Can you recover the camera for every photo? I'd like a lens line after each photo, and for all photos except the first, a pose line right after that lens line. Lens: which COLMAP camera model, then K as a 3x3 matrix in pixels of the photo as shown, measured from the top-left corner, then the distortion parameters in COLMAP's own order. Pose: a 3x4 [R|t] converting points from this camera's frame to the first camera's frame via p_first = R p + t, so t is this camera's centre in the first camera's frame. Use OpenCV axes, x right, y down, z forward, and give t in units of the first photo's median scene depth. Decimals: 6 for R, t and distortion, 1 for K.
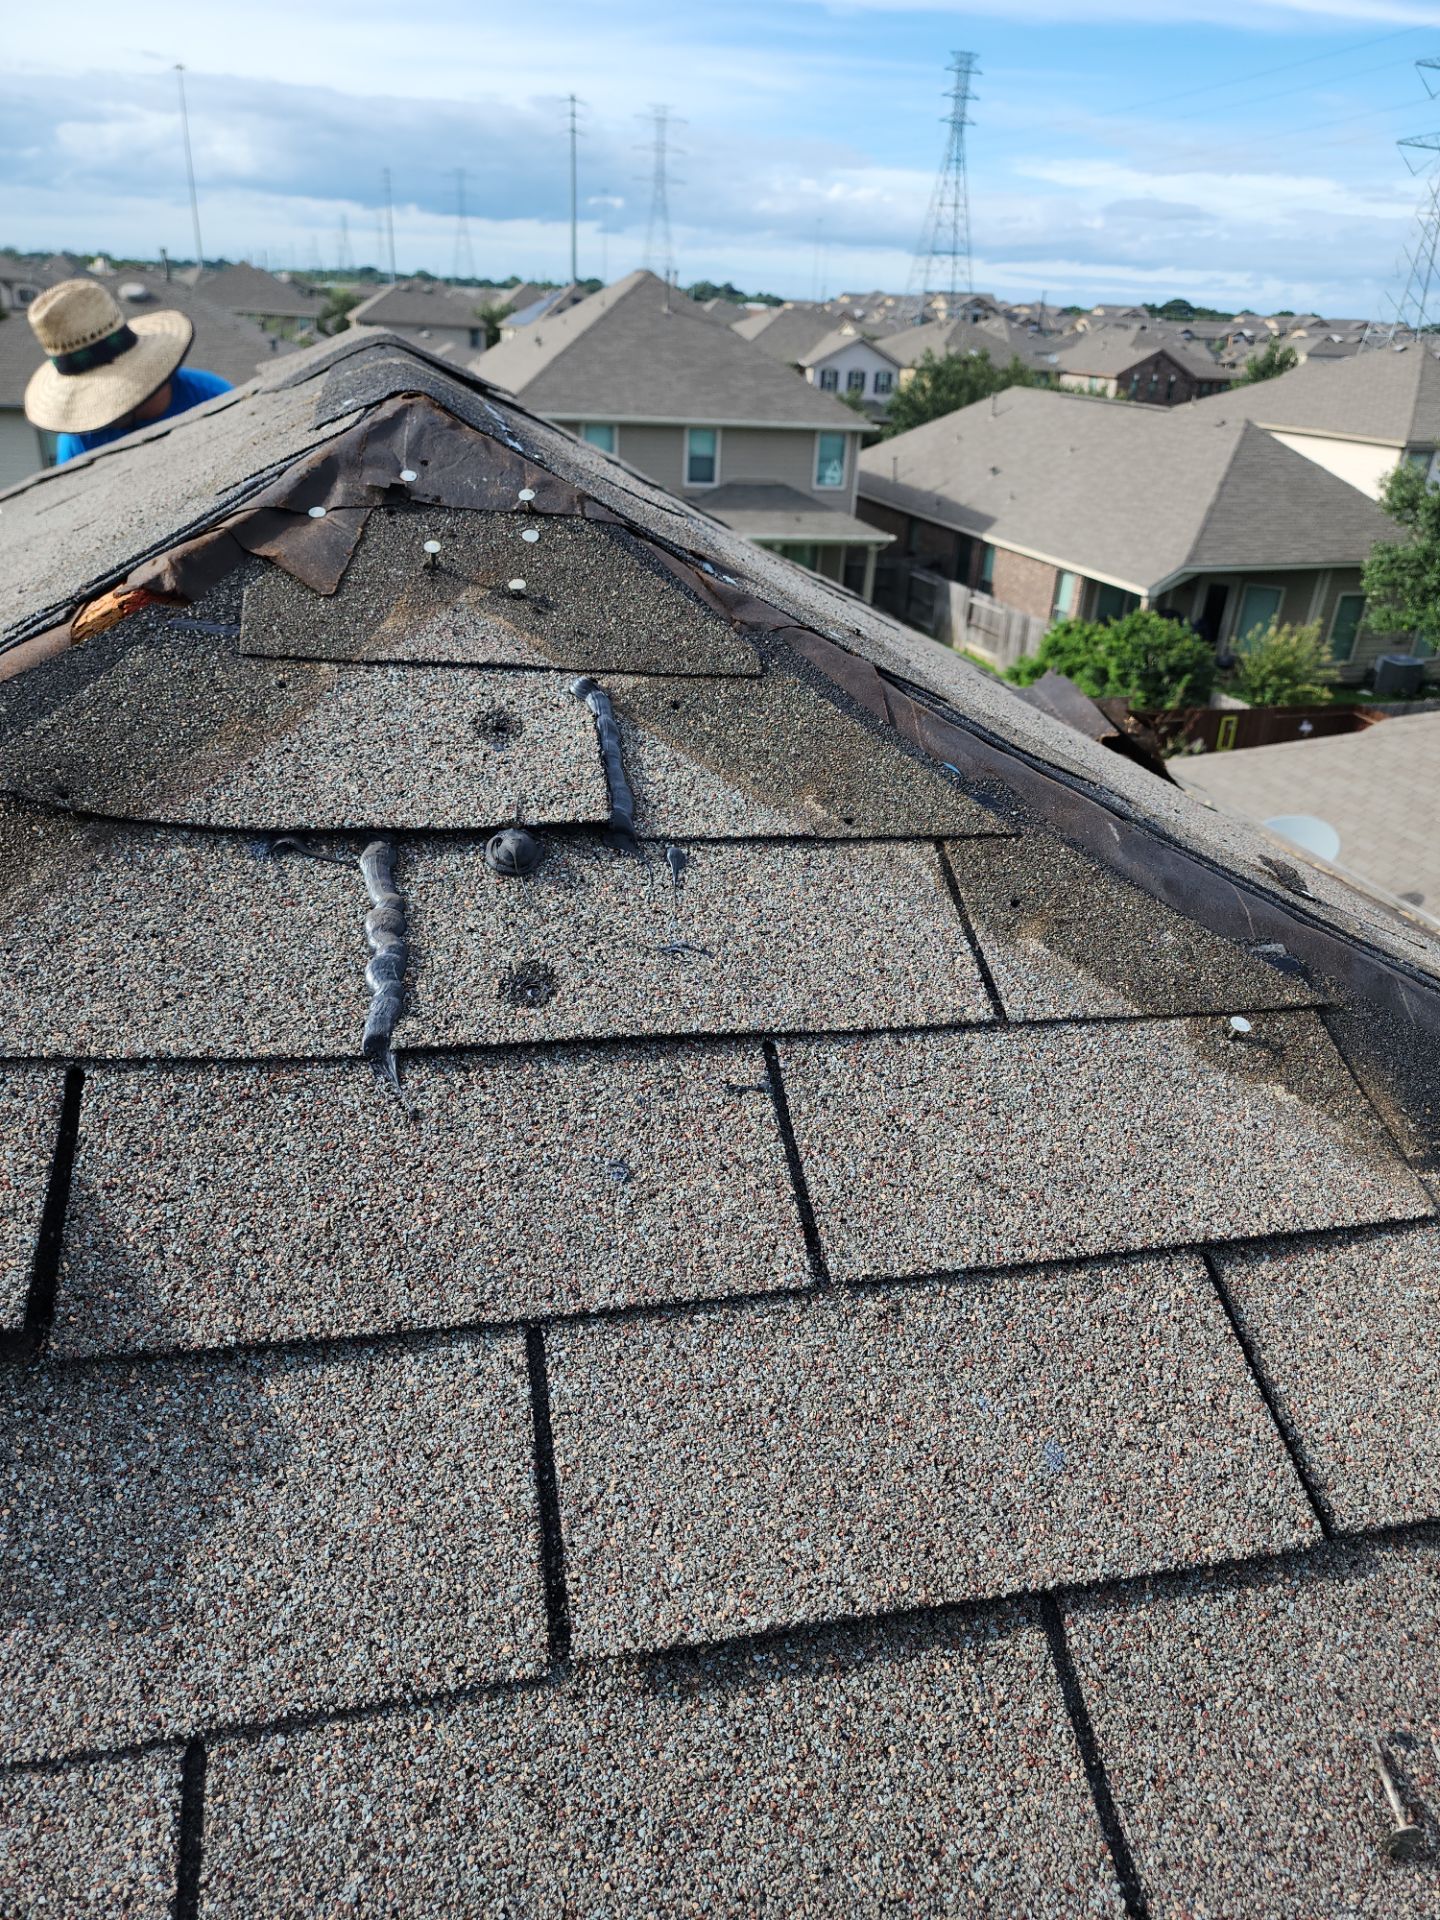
lens RADIAL K [[1249.4, 0, 738.7], [0, 1249.4, 973.9], [0, 0, 1]] dist [0.046313, -0.033608]
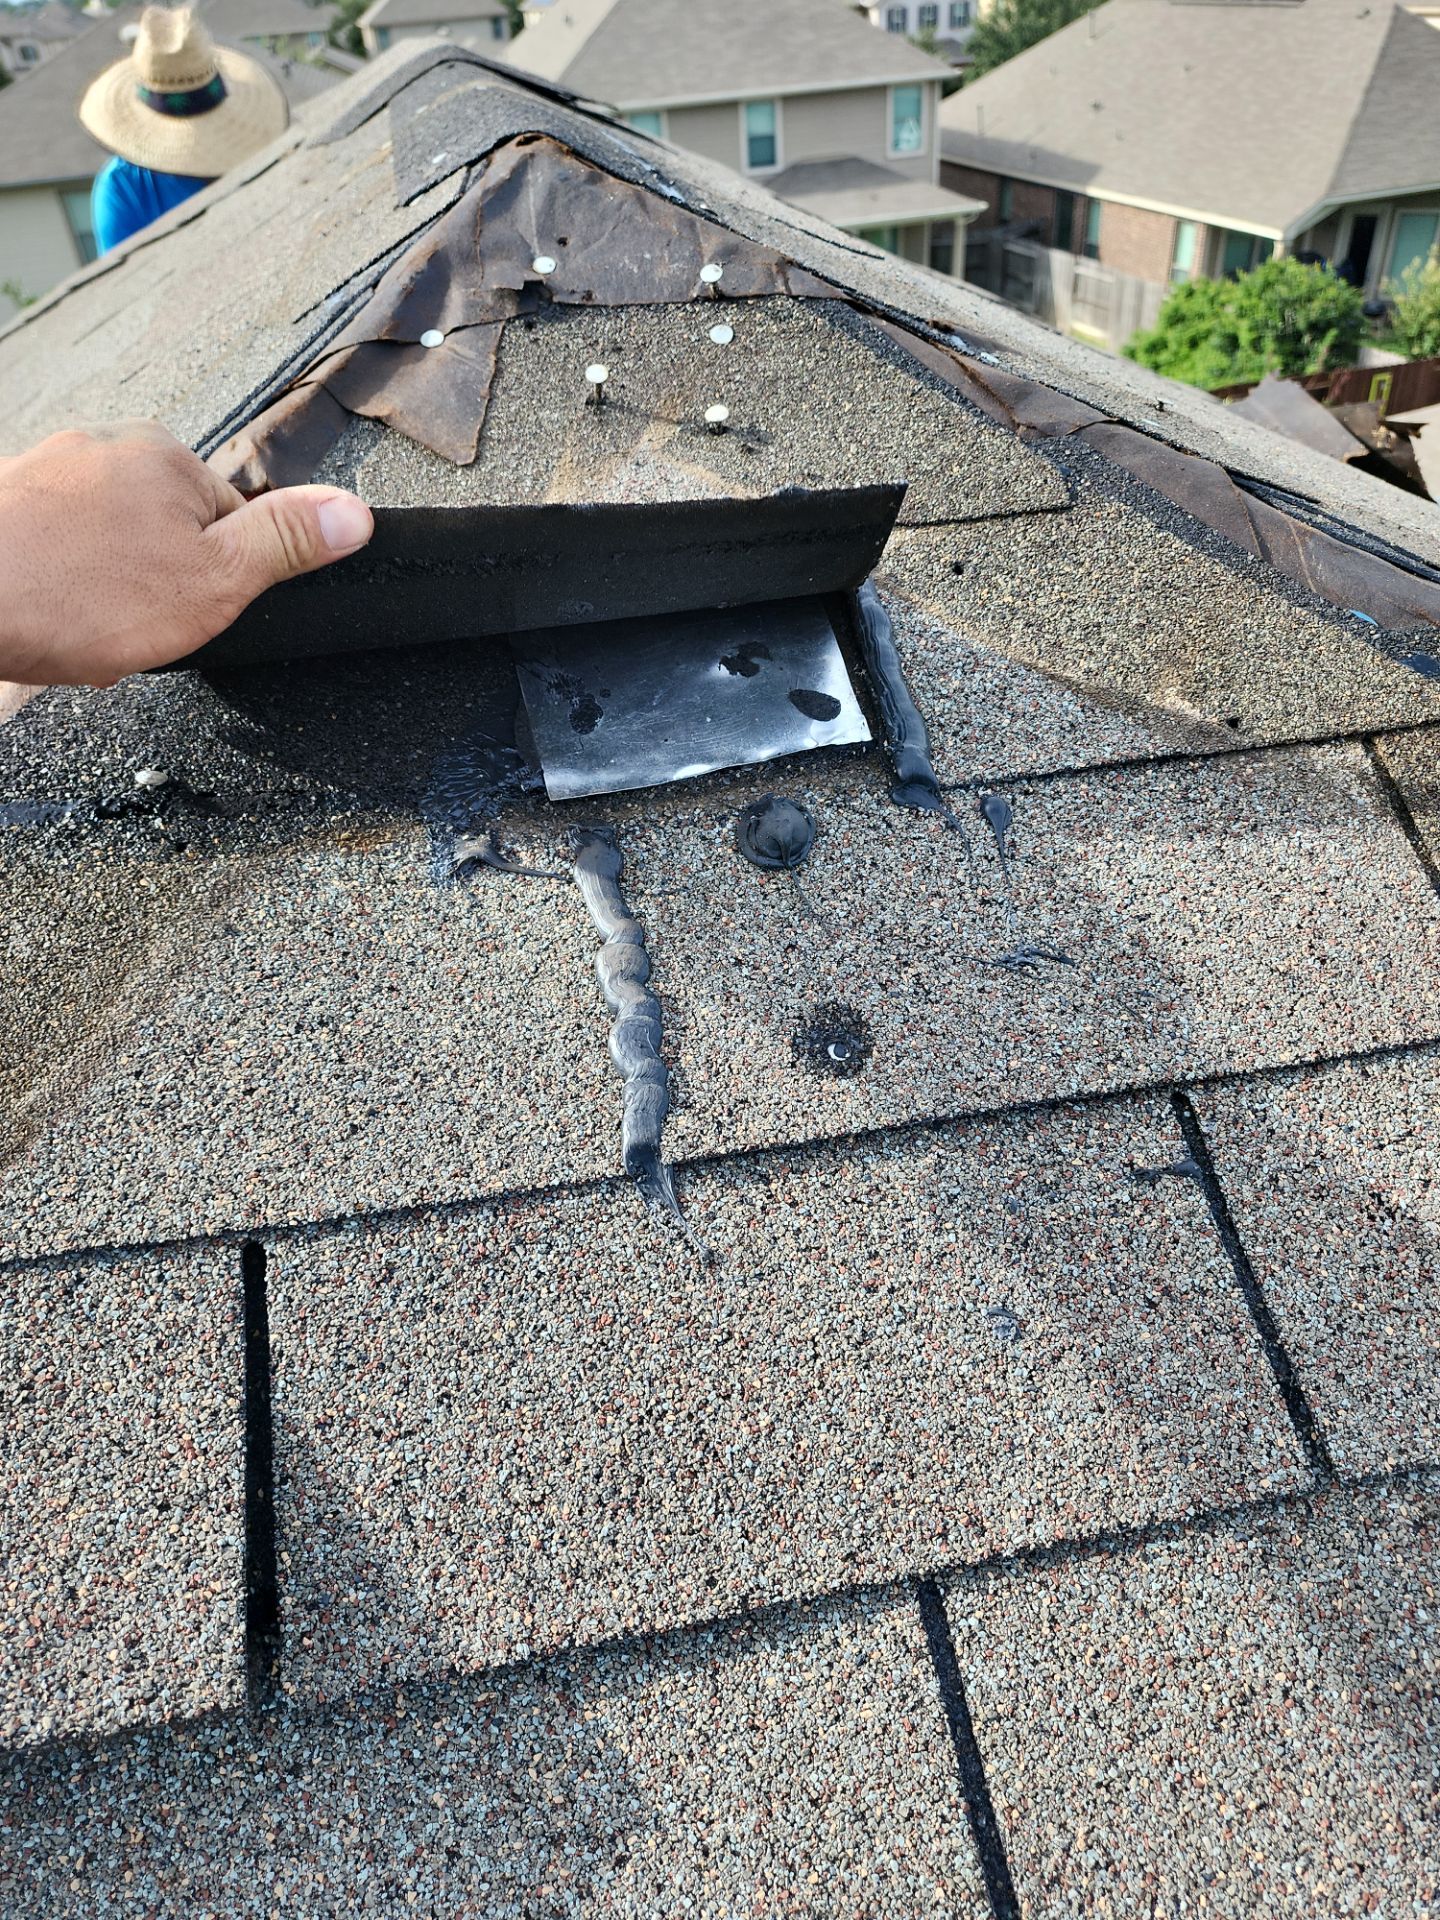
lens RADIAL K [[1248.6, 0, 720.8], [0, 1248.6, 931.1], [0, 0, 1]] dist [0.051857, -0.045487]
pose [[0.992321, -0.072178, -0.100444, -0.126796], [0.088399, 0.981855, 0.167769, -0.144758], [0.086513, -0.175360, 0.980696, 0.253665]]
